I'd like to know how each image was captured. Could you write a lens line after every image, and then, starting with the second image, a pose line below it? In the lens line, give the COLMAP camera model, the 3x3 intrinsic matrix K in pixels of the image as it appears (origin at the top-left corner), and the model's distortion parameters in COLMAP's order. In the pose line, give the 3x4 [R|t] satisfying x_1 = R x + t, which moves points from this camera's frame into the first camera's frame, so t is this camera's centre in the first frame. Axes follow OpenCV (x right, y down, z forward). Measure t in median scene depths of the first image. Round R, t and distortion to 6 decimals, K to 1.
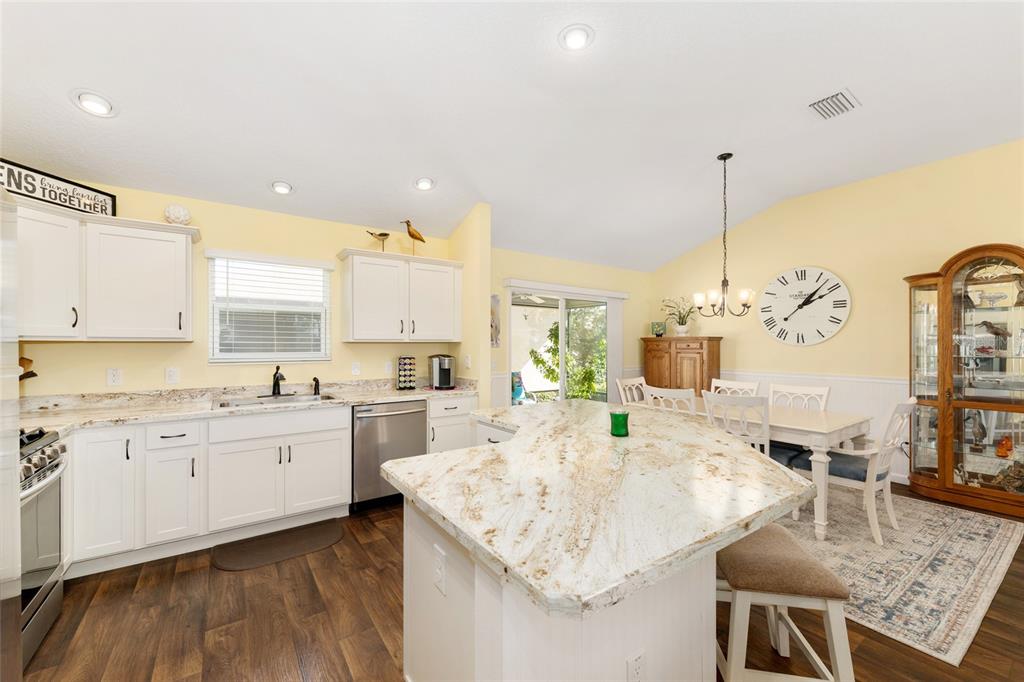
lens RADIAL K [[406.9, 0, 510.2], [0, 406.9, 343.9], [0, 0, 1]] dist [-0.003297, -0.000061]
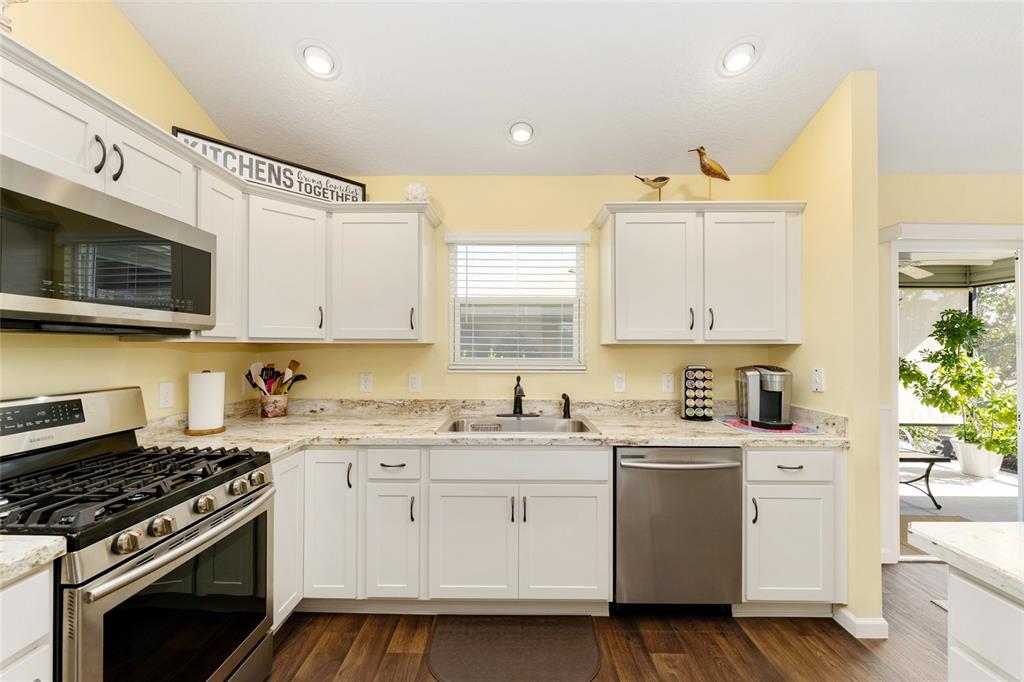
lens RADIAL K [[406.9, 0, 514.5], [0, 406.9, 343.3], [0, 0, 1]] dist [-0.003297, -0.000061]
pose [[0.816919, -0.002843, -0.576745, -0.151420], [-0.001439, 0.999975, -0.006967, -0.001147], [0.576750, 0.006521, 0.816895, 0.397395]]
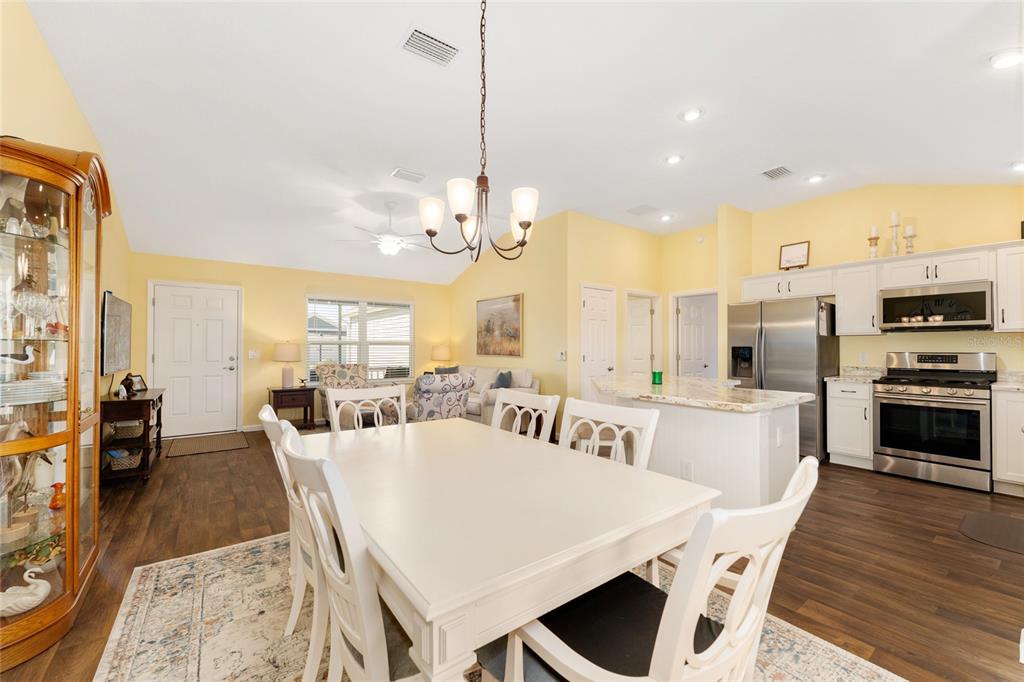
lens RADIAL K [[406.9, 0, 507.0], [0, 406.9, 346.1], [0, 0, 1]] dist [-0.003297, -0.000061]
pose [[-0.999543, 0.000997, -0.030208, 0.694220], [0.001377, 0.999920, -0.012579, 0.051801], [0.030193, -0.012615, -0.999464, 1.854676]]
